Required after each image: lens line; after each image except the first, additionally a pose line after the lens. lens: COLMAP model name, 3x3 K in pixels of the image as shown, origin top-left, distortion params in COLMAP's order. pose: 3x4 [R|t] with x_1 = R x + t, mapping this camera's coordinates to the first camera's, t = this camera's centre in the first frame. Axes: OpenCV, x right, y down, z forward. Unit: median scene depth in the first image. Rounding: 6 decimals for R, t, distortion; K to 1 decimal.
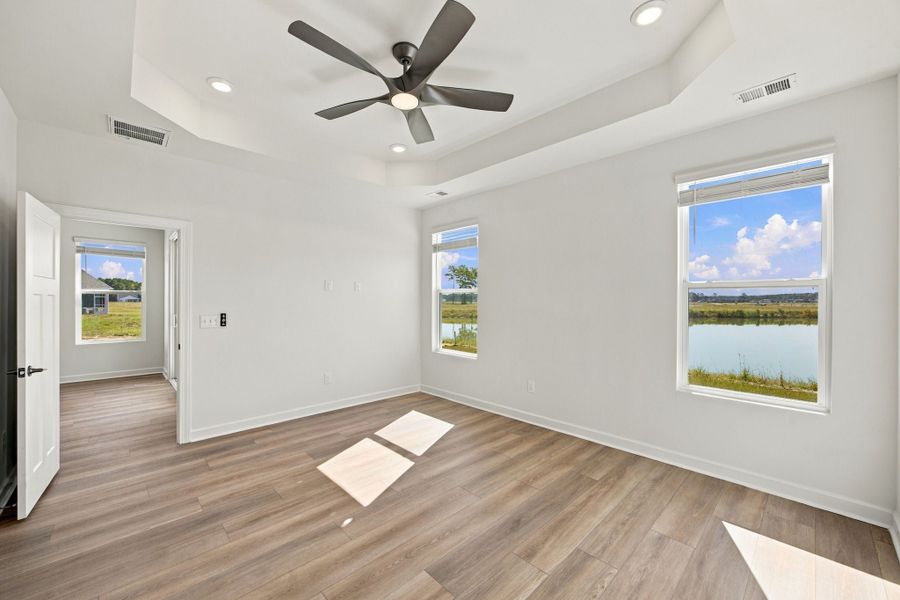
lens RADIAL K [[349.8, 0, 454.0], [0, 349.8, 301.4], [0, 0, 1]] dist [-0.011364, 0.000186]
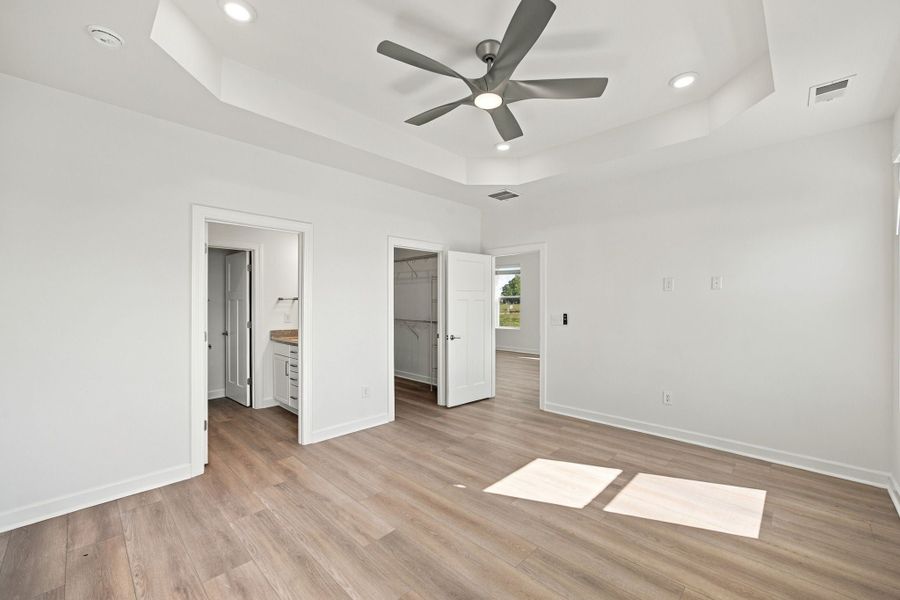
lens RADIAL K [[364.6, 0, 452.3], [0, 364.6, 306.2], [0, 0, 1]] dist [-0.000782, -0.000012]
pose [[0.032175, 0.004618, -0.999472, 0.562307], [0.001853, 0.999987, 0.004680, 0.002026], [0.999481, -0.002003, 0.032166, 0.557445]]
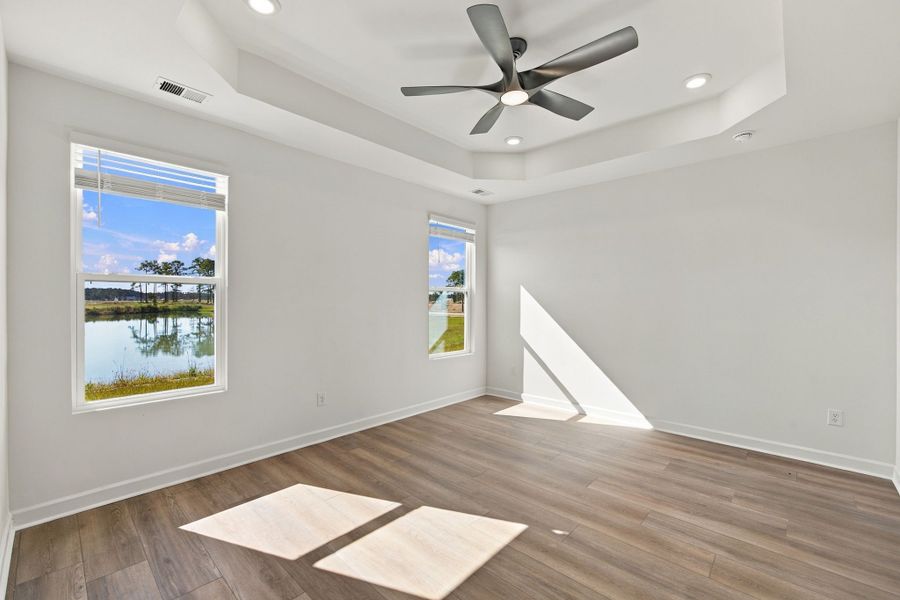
lens RADIAL K [[375.8, 0, 452.7], [0, 375.8, 302.6], [0, 0, 1]] dist [-0.013118, 0.000490]
pose [[-0.051566, -0.007477, 0.998642, -0.767966], [-0.003882, 0.999966, 0.007287, 0.001161], [-0.998662, -0.003501, -0.051593, 0.789402]]
